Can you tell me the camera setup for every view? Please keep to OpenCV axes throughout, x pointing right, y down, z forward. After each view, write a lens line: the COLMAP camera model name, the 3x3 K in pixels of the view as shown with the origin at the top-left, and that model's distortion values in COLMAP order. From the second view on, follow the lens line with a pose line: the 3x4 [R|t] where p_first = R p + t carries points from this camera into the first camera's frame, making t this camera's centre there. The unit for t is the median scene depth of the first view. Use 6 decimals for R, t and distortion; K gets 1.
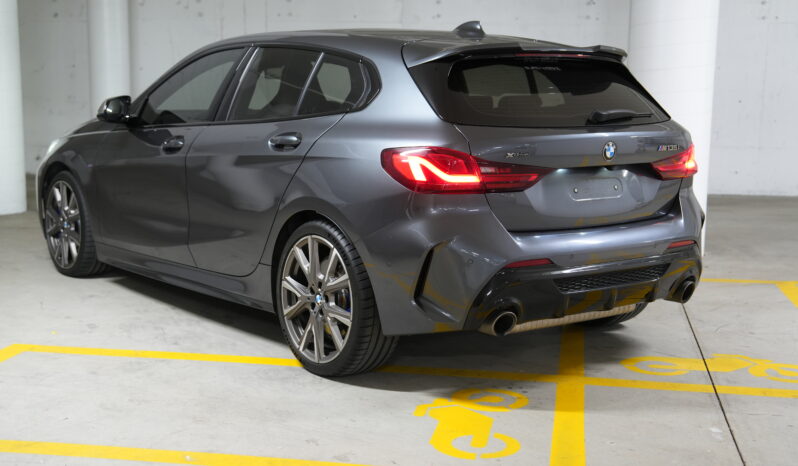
lens RADIAL K [[1122.8, 0, 404.8], [0, 1122.8, 240.5], [0, 0, 1]] dist [0.182137, 0.000000]
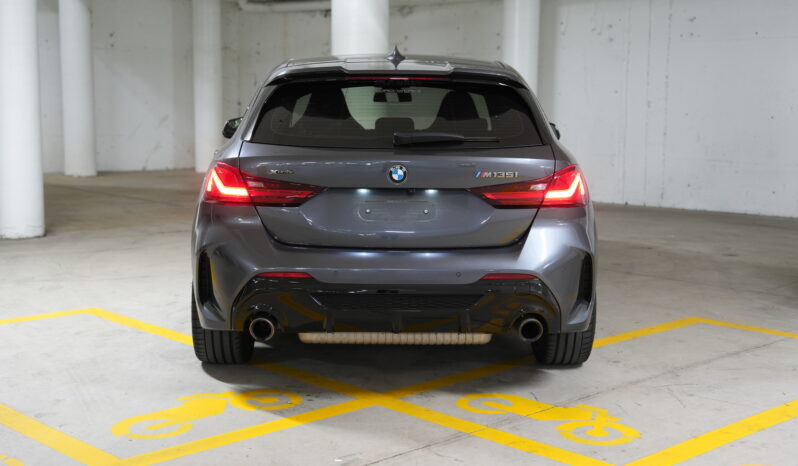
lens RADIAL K [[1122.8, 0, 402.1], [0, 1122.8, 234.4], [0, 0, 1]] dist [0.182137, 0.000000]
pose [[0.785749, 0.073241, -0.614194, 0.800745], [-0.089348, 0.995990, 0.004465, -0.030562], [0.612058, 0.051369, 0.789143, 0.221545]]
